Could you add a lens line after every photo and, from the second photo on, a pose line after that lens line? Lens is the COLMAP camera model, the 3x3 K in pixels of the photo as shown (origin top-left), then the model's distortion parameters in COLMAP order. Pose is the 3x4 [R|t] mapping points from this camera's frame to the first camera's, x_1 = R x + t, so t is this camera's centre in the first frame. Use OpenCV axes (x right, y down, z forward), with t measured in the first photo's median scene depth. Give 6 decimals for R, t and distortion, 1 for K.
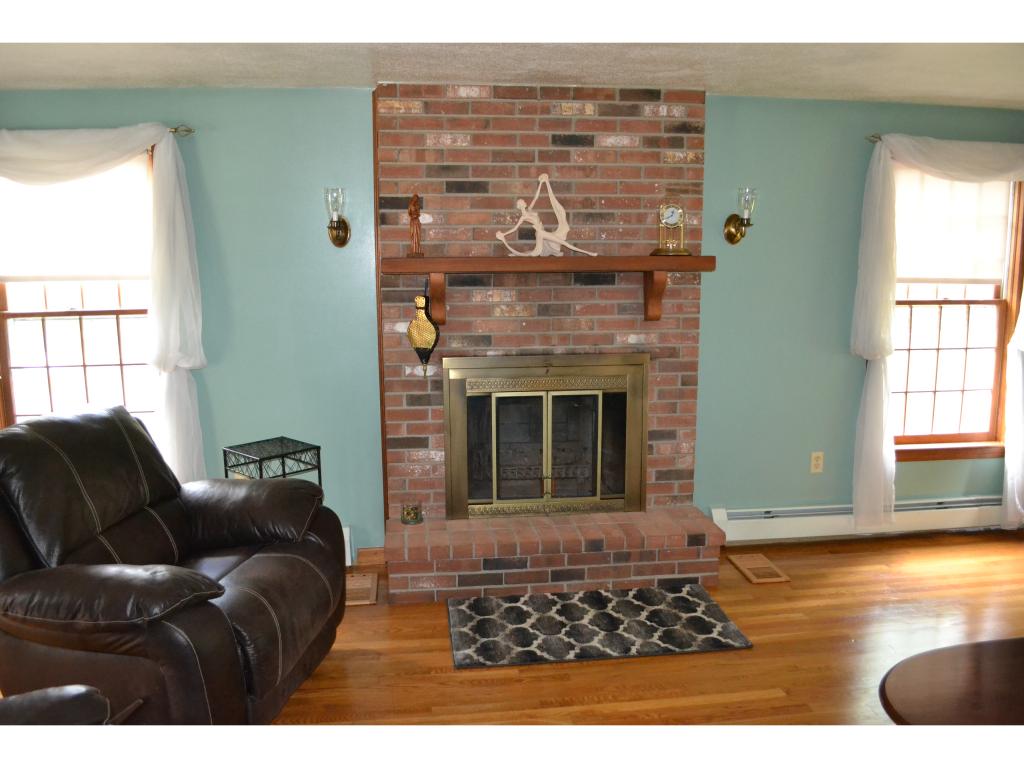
lens RADIAL K [[812.8, 0, 513.2], [0, 812.8, 388.8], [0, 0, 1]] dist [-0.076960, -0.000076]
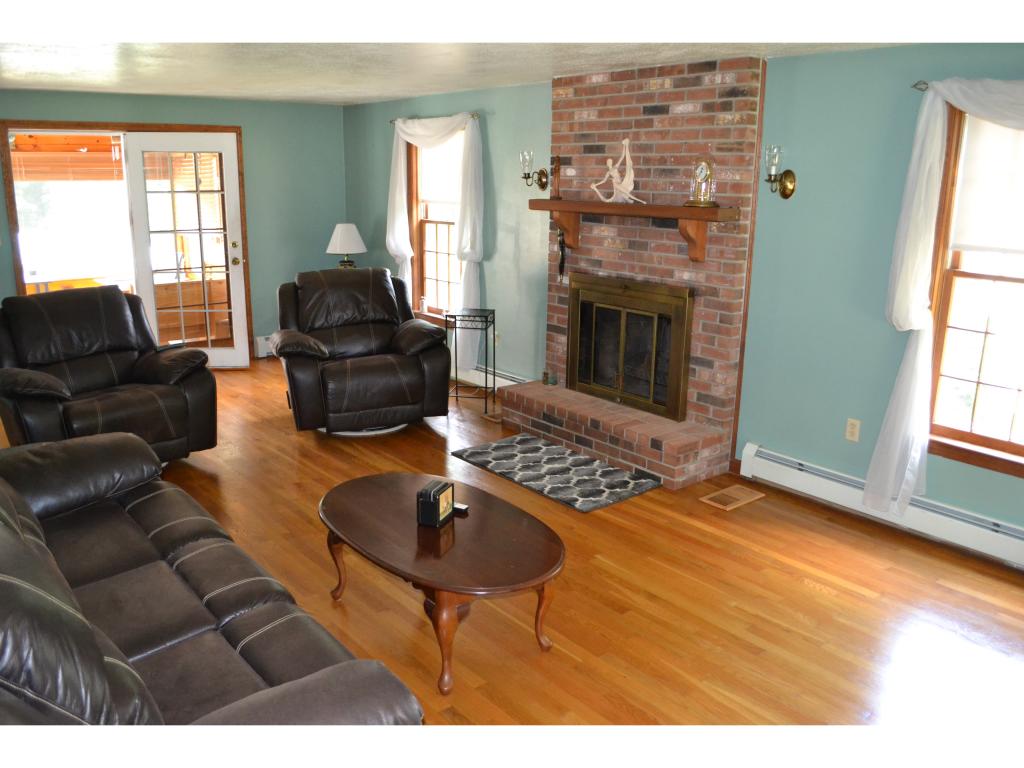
lens RADIAL K [[812.8, 0, 514.8], [0, 812.8, 382.0], [0, 0, 1]] dist [-0.076960, -0.000076]
pose [[0.543710, 0.218785, -0.810254, 1.039519], [-0.154801, 0.975003, 0.159393, -0.061721], [0.824873, 0.038765, 0.563987, 0.135001]]
